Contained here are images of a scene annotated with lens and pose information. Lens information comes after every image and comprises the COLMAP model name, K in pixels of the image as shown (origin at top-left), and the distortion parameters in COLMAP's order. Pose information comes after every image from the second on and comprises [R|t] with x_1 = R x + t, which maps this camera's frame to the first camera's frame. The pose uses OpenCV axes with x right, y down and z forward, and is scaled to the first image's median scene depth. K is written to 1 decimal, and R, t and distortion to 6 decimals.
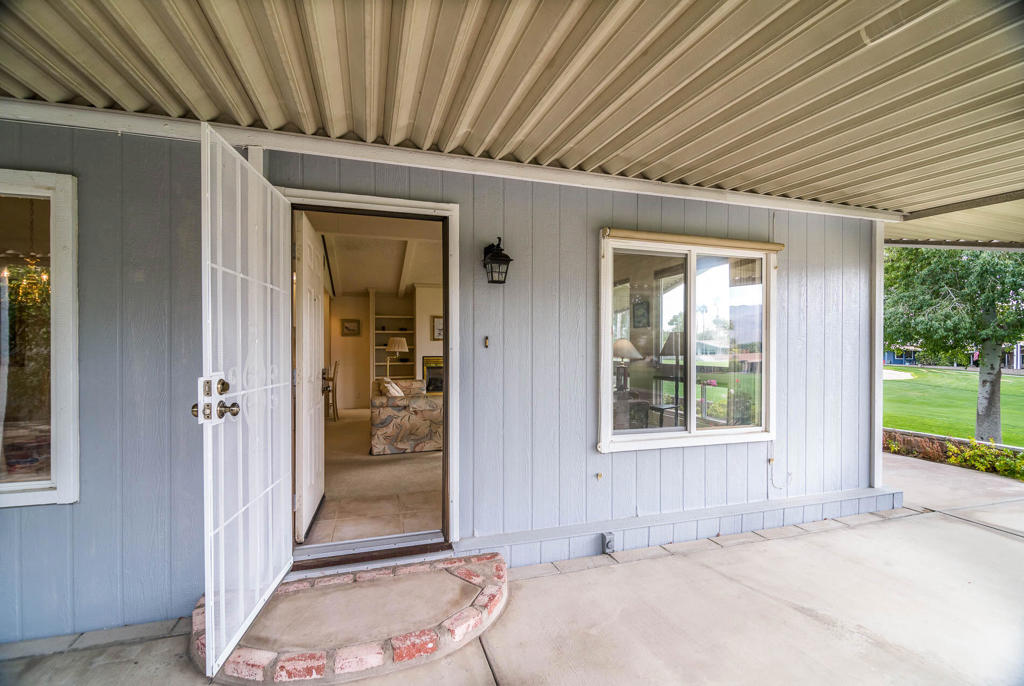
lens RADIAL K [[455.6, 0, 510.1], [0, 455.6, 351.2], [0, 0, 1]] dist [0.008841, -0.004882]
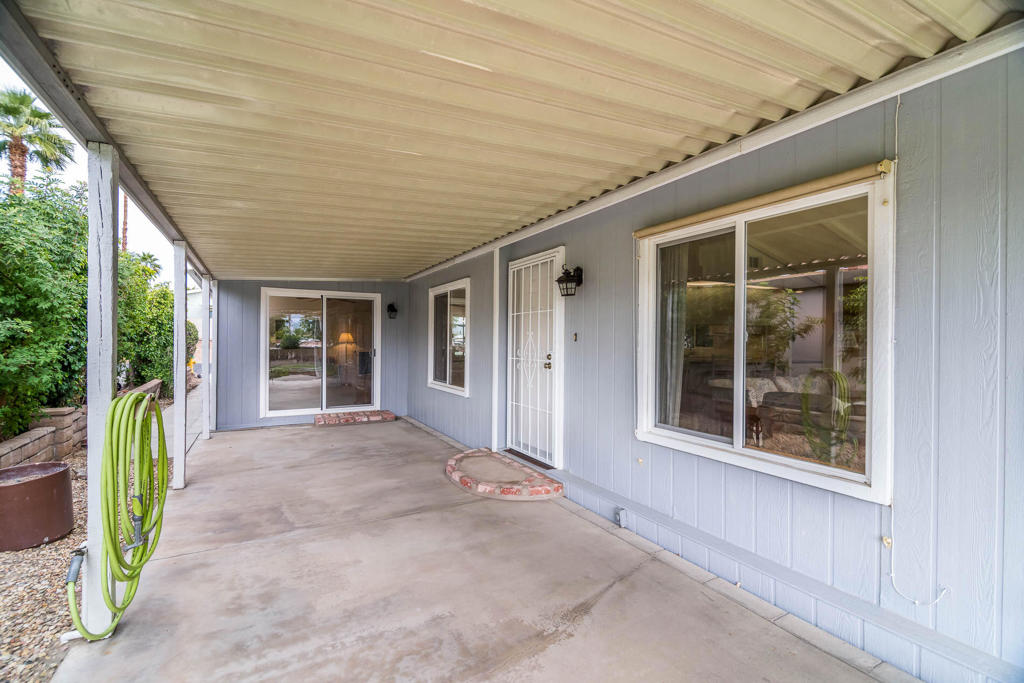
lens RADIAL K [[455.6, 0, 508.8], [0, 455.6, 338.9], [0, 0, 1]] dist [0.008841, -0.004882]
pose [[0.193726, 0.000524, -0.981056, 1.441626], [-0.001622, 0.999999, 0.000214, -0.017134], [0.981054, 0.001550, 0.193726, 0.587486]]
